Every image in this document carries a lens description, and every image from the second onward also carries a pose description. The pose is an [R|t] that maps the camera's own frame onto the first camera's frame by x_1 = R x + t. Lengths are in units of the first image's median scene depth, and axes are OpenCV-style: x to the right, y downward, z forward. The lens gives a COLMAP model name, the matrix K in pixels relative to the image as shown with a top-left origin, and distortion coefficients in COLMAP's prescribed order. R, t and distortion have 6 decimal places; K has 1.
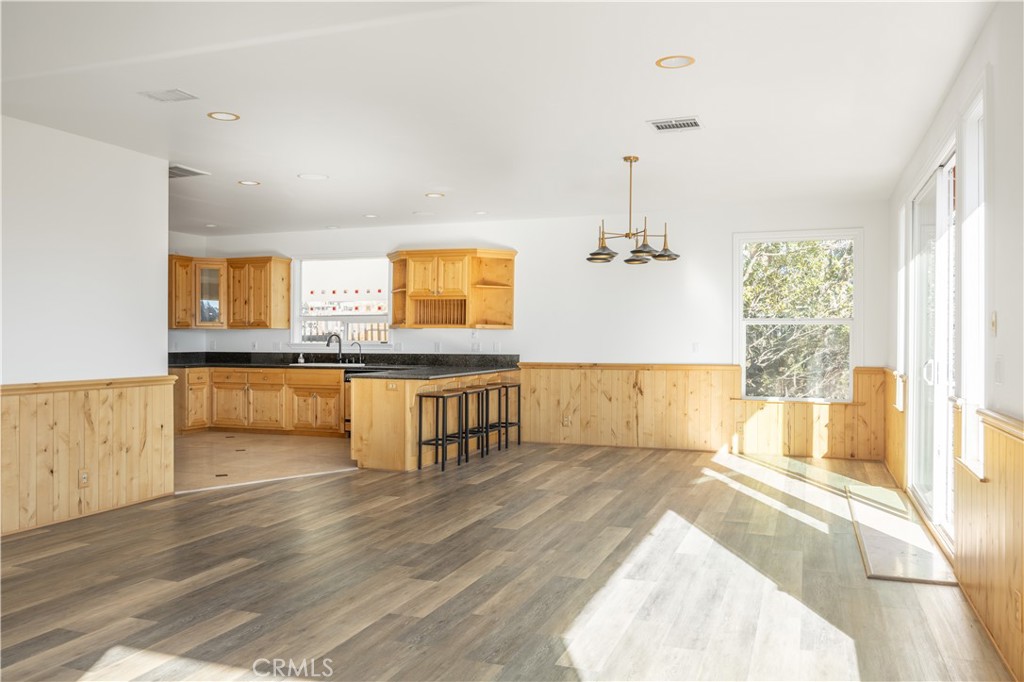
lens RADIAL K [[795.0, 0, 506.7], [0, 795.0, 340.1], [0, 0, 1]] dist [-0.009420, -0.008004]
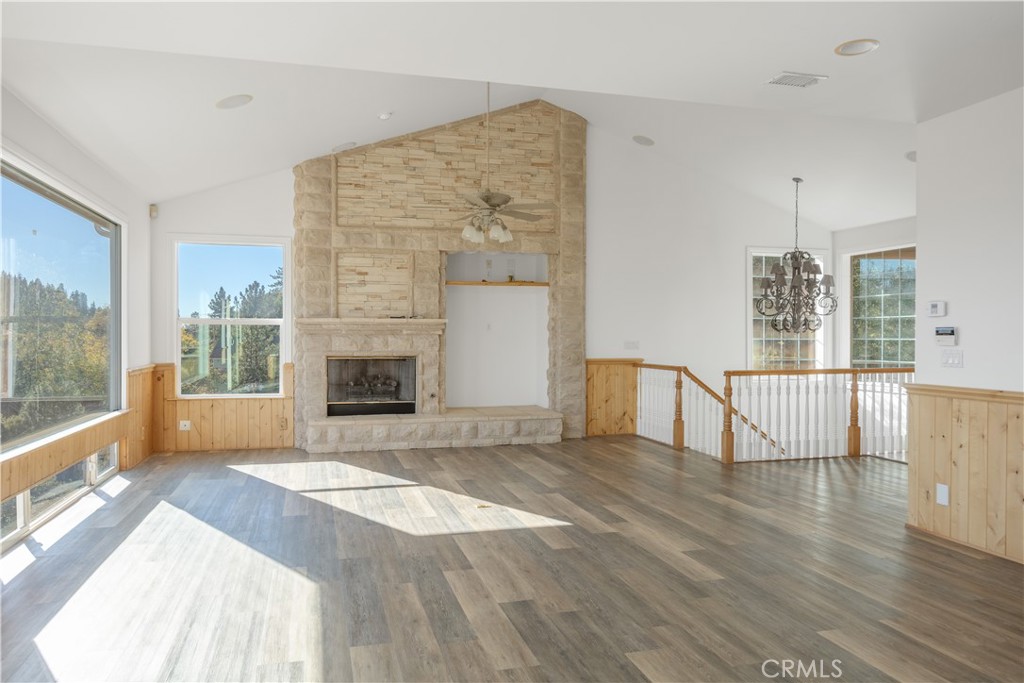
lens RADIAL K [[710.2, 0, 503.4], [0, 710.2, 339.5], [0, 0, 1]] dist [0.003568, 0.003363]
pose [[-0.806048, 0.000171, -0.591851, 0.173378], [-0.005293, 0.999958, 0.007497, -0.002973], [0.591827, 0.009176, -0.806013, 0.730656]]
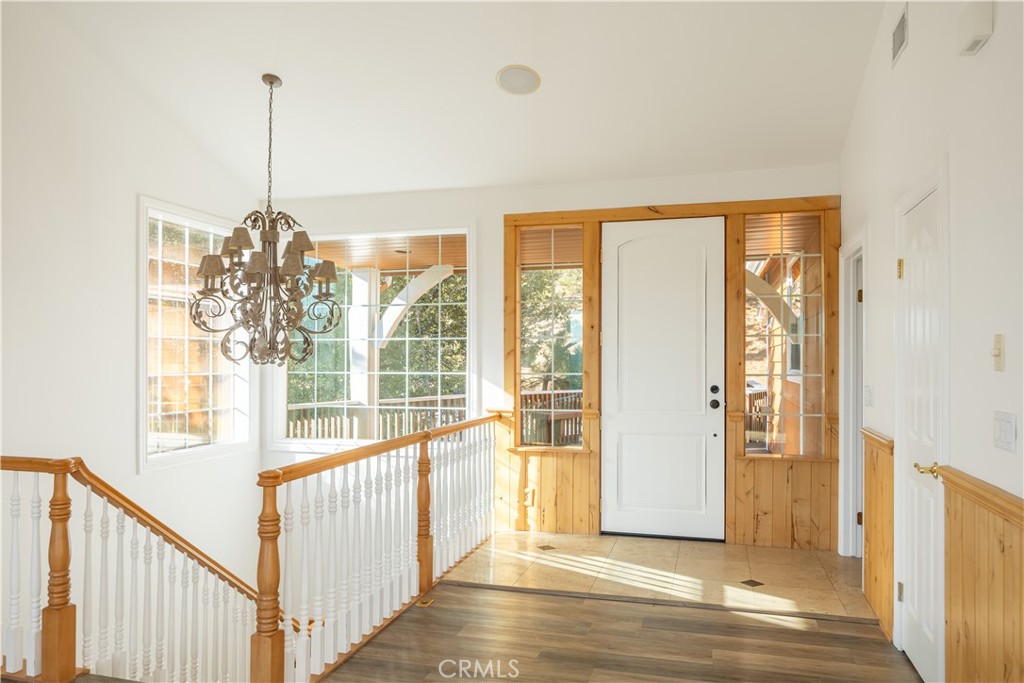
lens RADIAL K [[723.5, 0, 514.5], [0, 723.5, 348.2], [0, 0, 1]] dist [-0.000540, -0.001057]
pose [[0.092921, -0.021044, -0.995451, -0.168728], [-0.002591, 0.999768, -0.021377, -0.008752], [0.995670, 0.004566, 0.092845, 0.331355]]
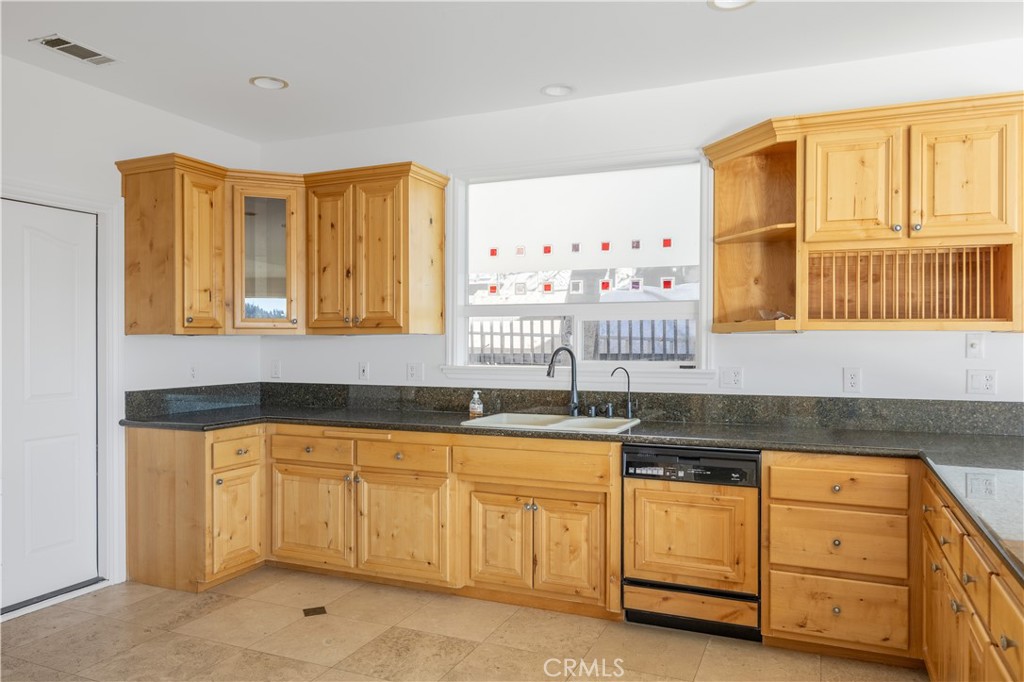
lens RADIAL K [[718.7, 0, 517.3], [0, 718.7, 338.9], [0, 0, 1]] dist [0.008445, 0.006467]
pose [[0.999269, -0.003358, -0.038090, -0.249209], [0.003178, 0.999984, -0.004783, -0.010617], [0.038105, 0.004658, 0.999263, 0.687821]]
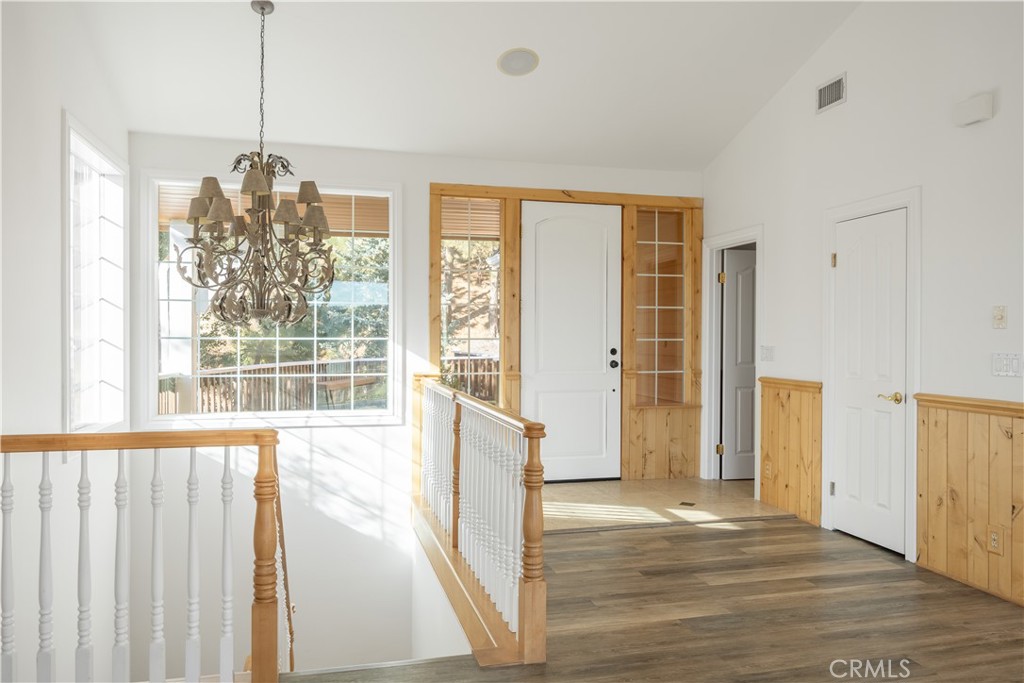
lens RADIAL K [[723.5, 0, 507.7], [0, 723.5, 336.9], [0, 0, 1]] dist [-0.000540, -0.001057]
pose [[0.580608, 0.000331, -0.814183, -0.229640], [-0.004570, 0.999985, -0.002853, -0.000510], [0.814171, 0.005377, 0.580601, 0.074541]]
